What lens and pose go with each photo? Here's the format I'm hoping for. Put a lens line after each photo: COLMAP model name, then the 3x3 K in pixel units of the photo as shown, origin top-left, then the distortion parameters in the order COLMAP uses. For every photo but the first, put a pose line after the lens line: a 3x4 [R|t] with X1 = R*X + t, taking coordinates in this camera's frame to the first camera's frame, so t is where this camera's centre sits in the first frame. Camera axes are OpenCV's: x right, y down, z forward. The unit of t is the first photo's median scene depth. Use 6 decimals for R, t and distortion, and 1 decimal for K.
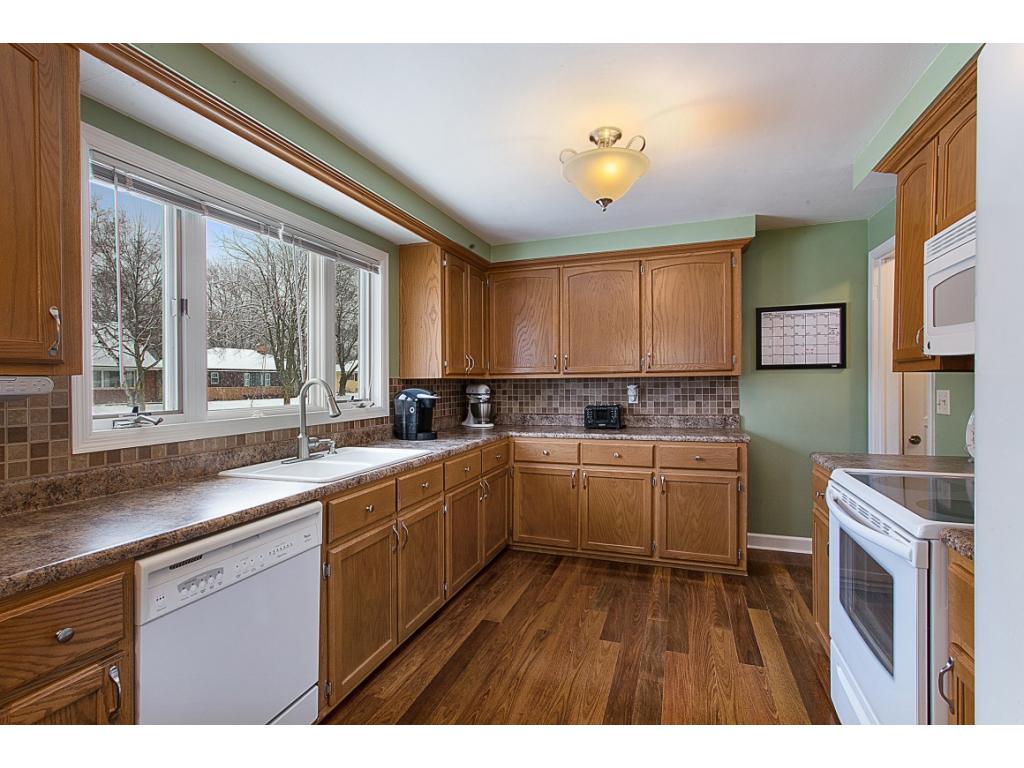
lens RADIAL K [[496.6, 0, 509.9], [0, 496.6, 385.0], [0, 0, 1]] dist [0.002087, 0.000913]
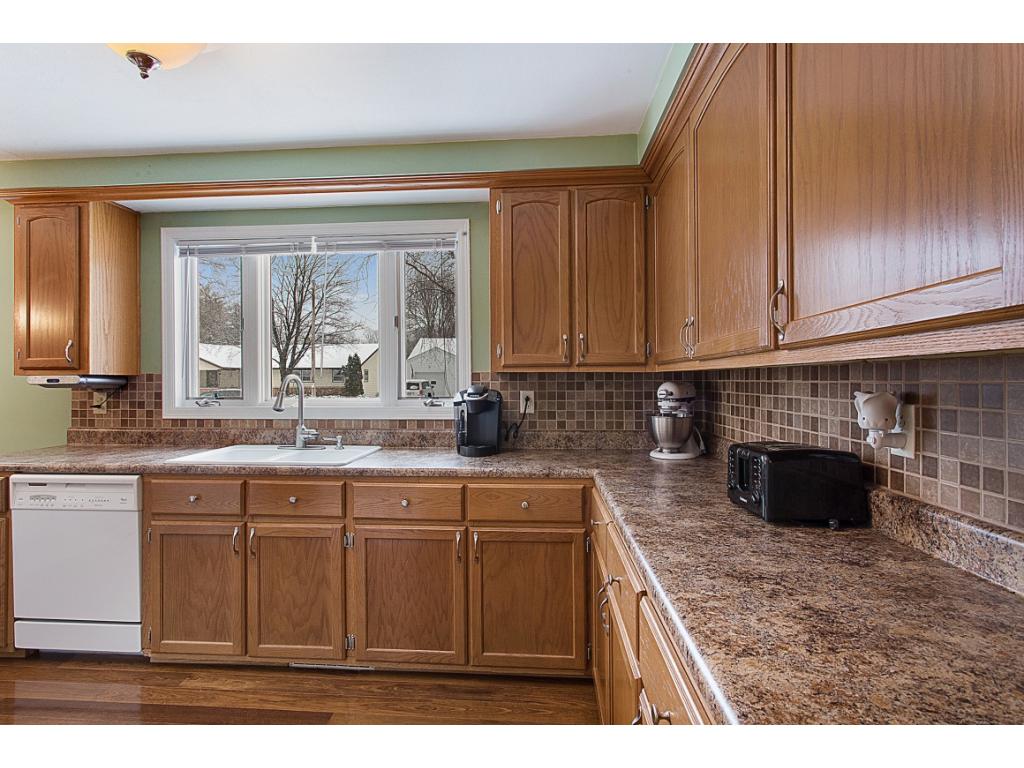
lens RADIAL K [[496.6, 0, 507.2], [0, 496.6, 381.2], [0, 0, 1]] dist [0.002087, 0.000913]
pose [[0.248269, 0.009840, -0.968641, 0.932744], [-0.006379, 0.999943, 0.008523, -0.012926], [0.968670, 0.004063, 0.248318, 1.434832]]
